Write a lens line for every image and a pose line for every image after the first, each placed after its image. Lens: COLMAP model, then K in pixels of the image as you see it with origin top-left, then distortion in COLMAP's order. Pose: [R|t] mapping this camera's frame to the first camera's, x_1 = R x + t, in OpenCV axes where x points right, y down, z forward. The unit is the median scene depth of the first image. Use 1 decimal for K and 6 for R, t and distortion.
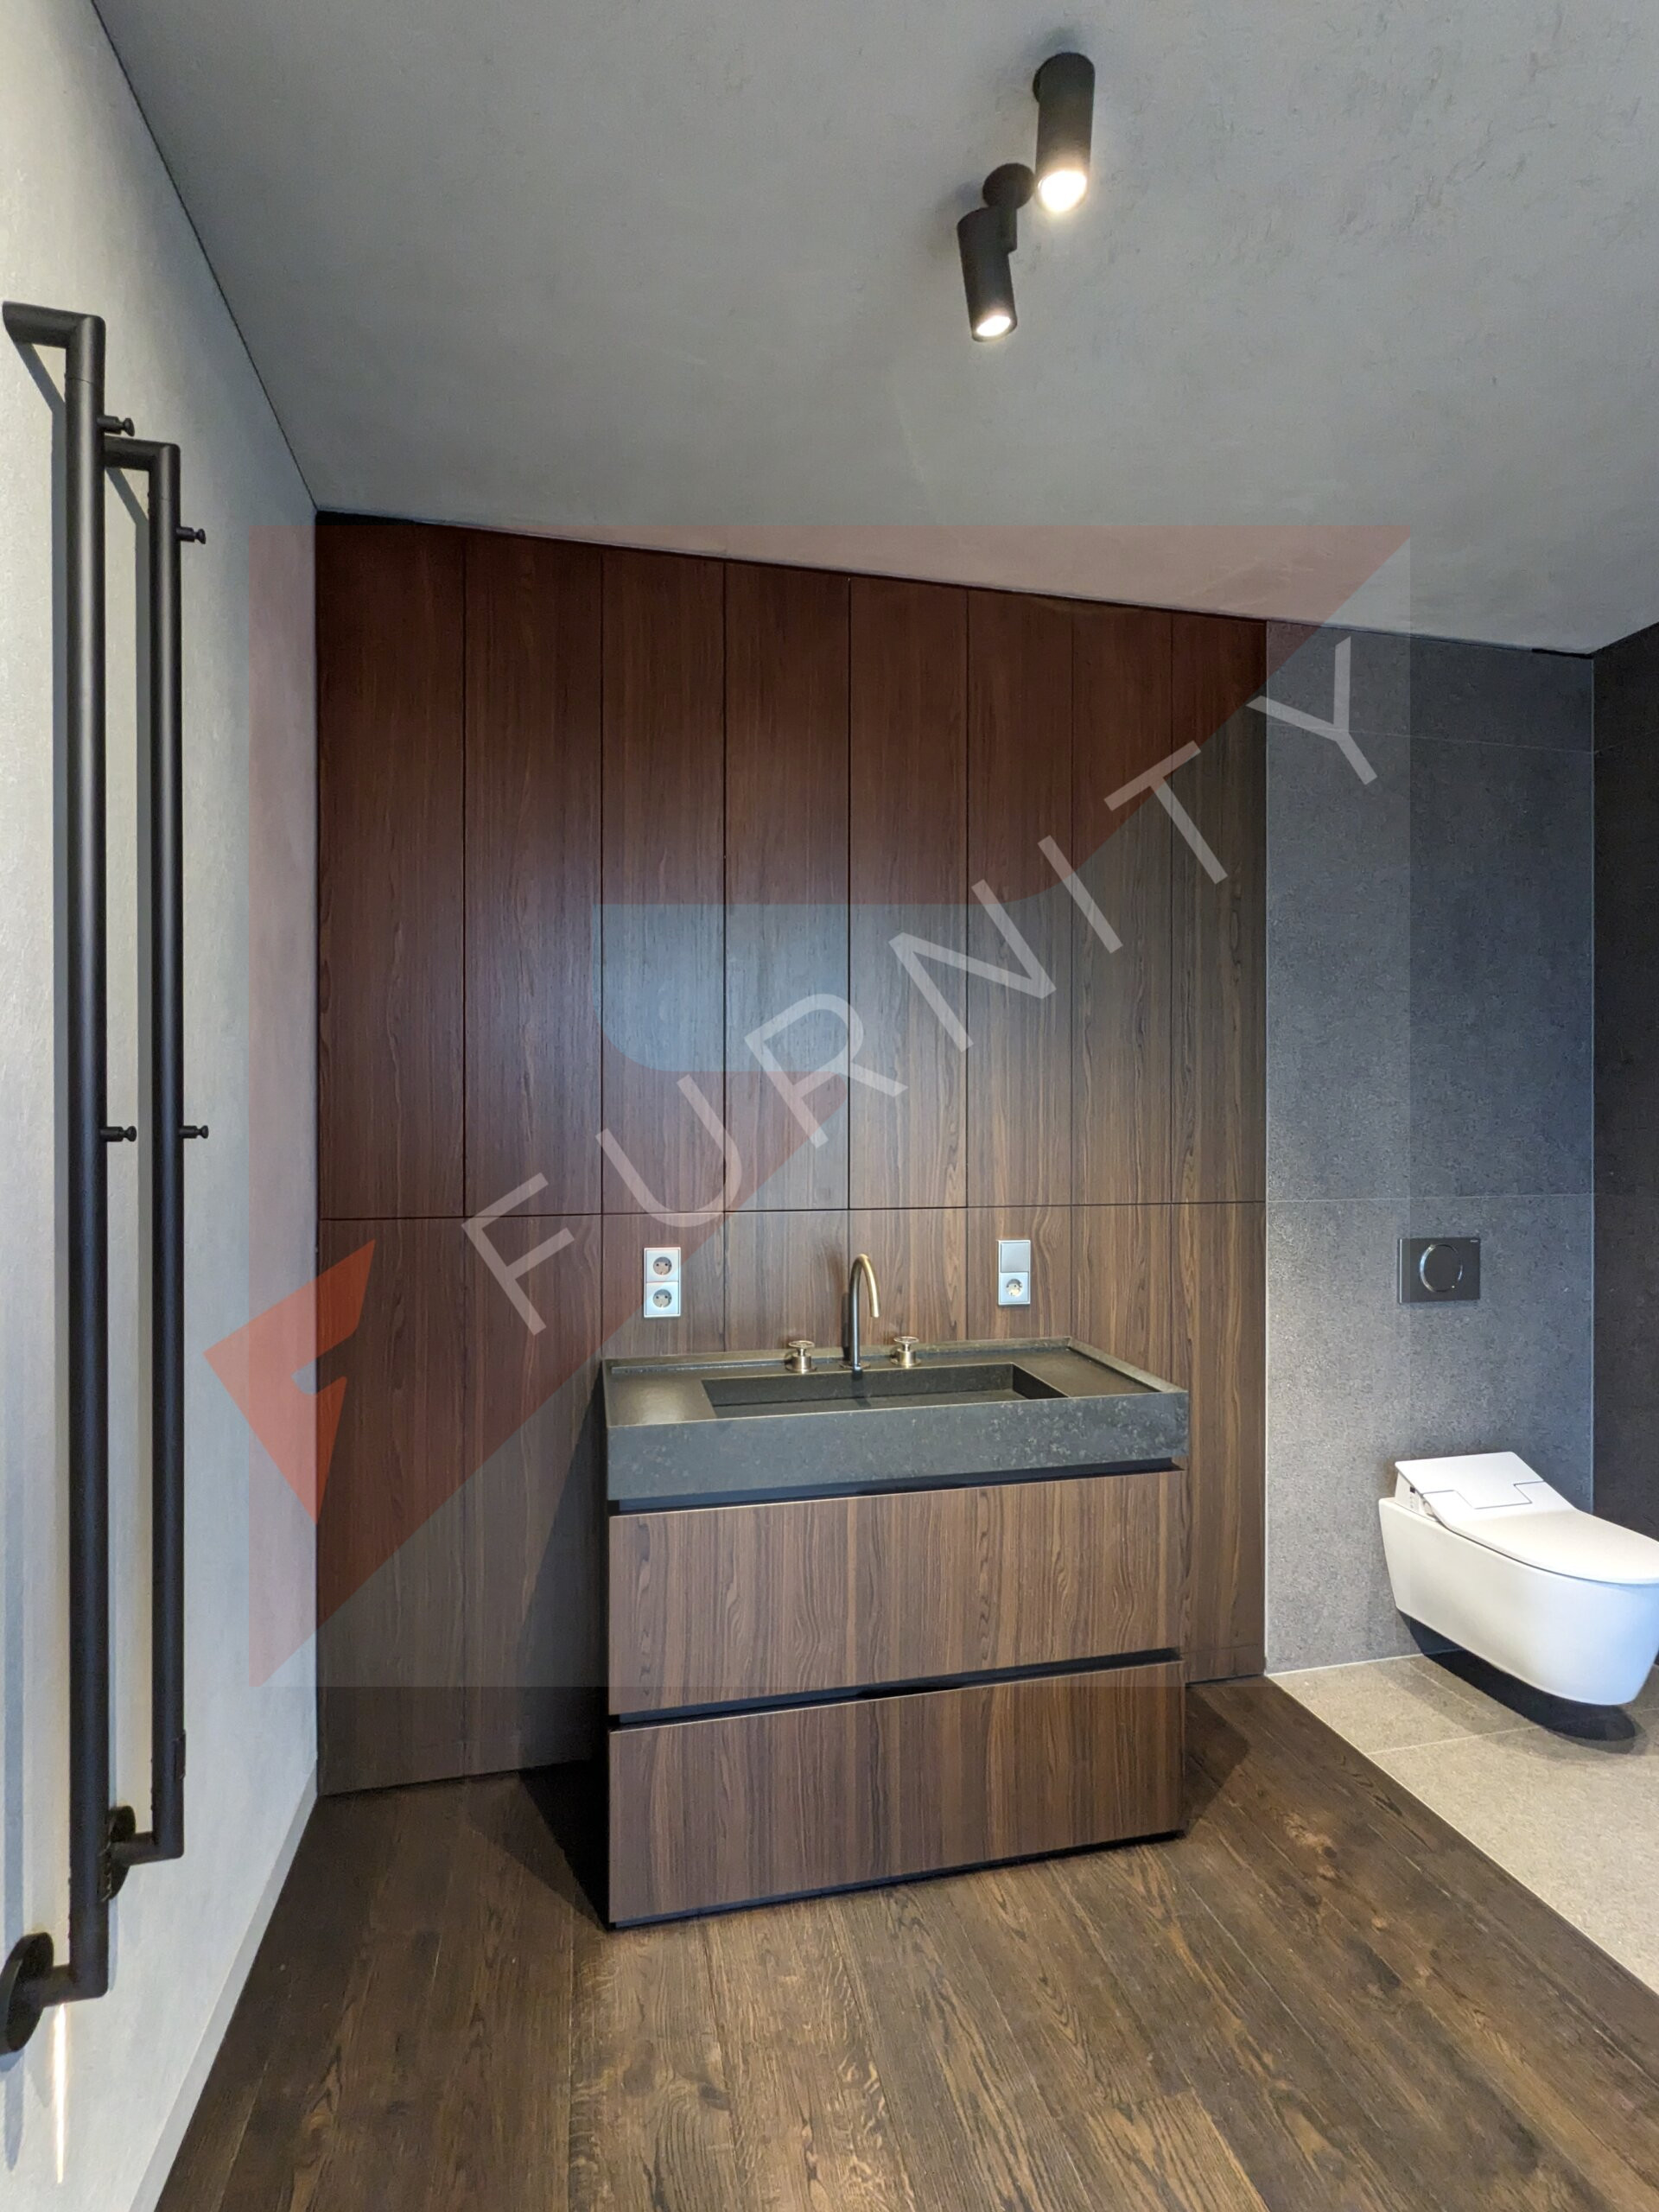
lens RADIAL K [[1064.5, 0, 829.5], [0, 1064.5, 1106.0], [0, 0, 1]] dist [-0.014284, 0.001463]
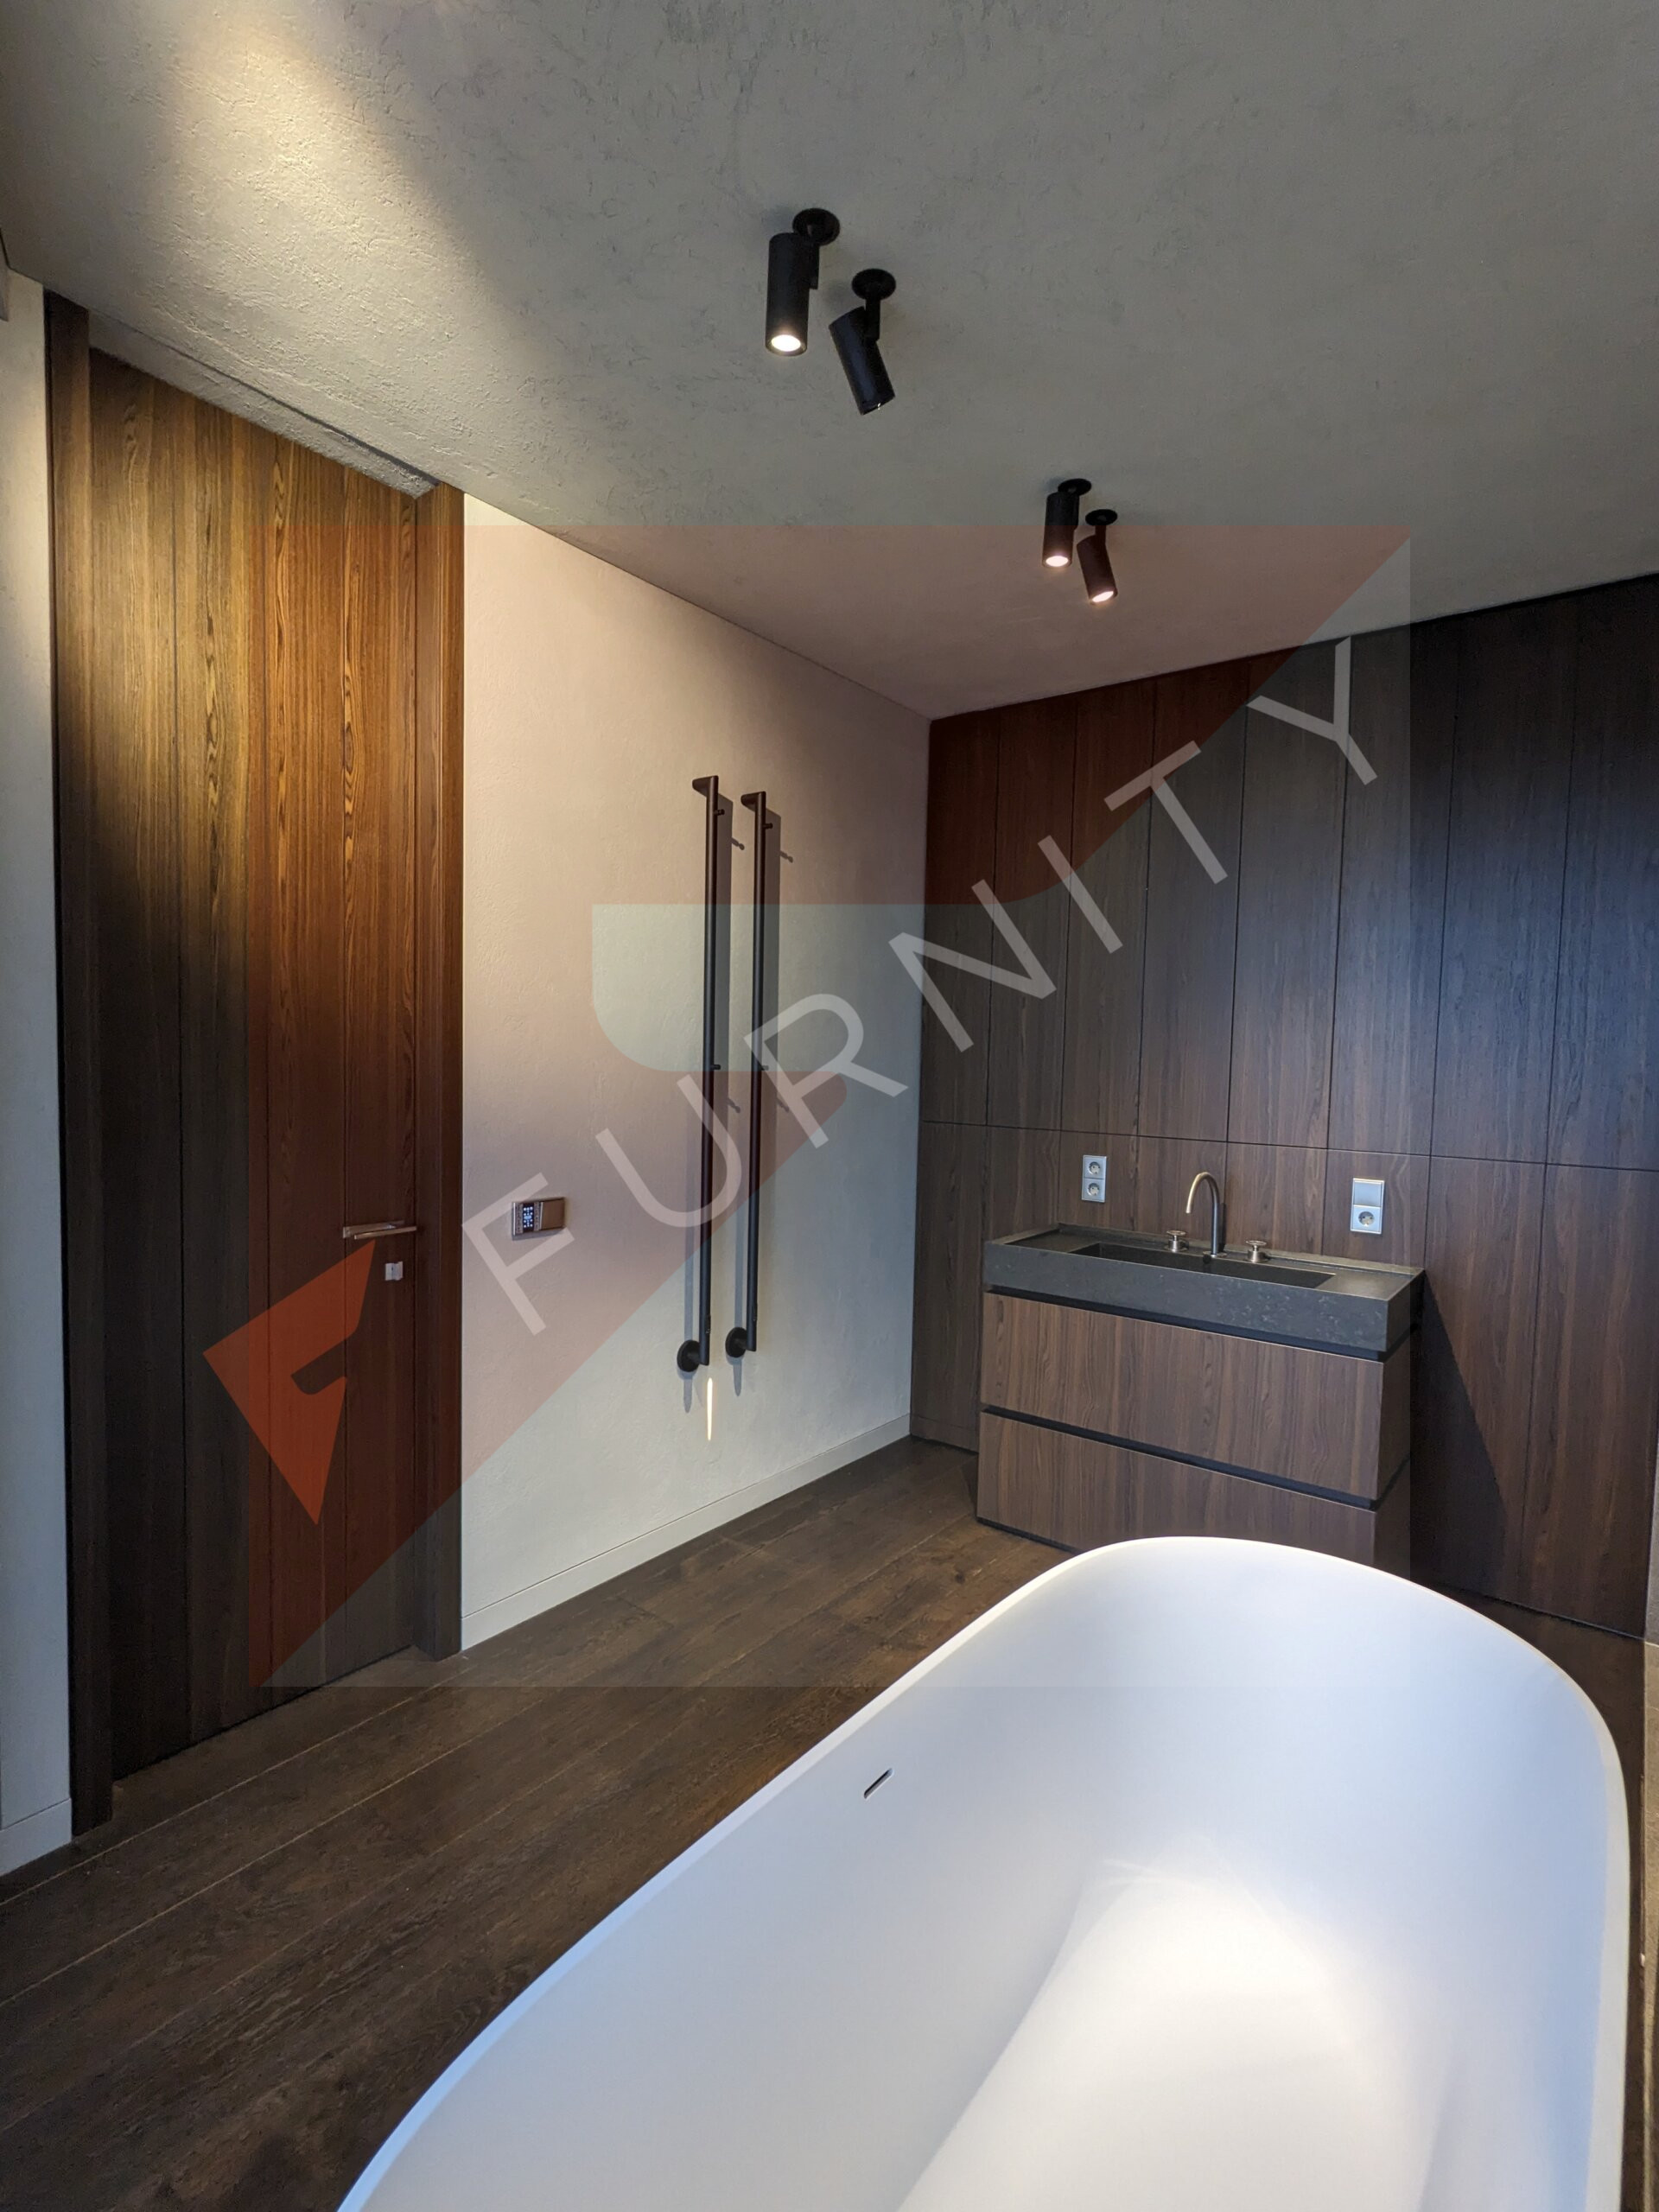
lens RADIAL K [[1047.1, 0, 829.5], [0, 1047.1, 1106.0], [0, 0, 1]] dist [0.000159, 0.000024]
pose [[0.631292, 0.048757, -0.774011, 0.799059], [-0.011959, 0.998515, 0.053145, -0.013873], [0.775453, -0.024293, 0.630938, -0.251626]]
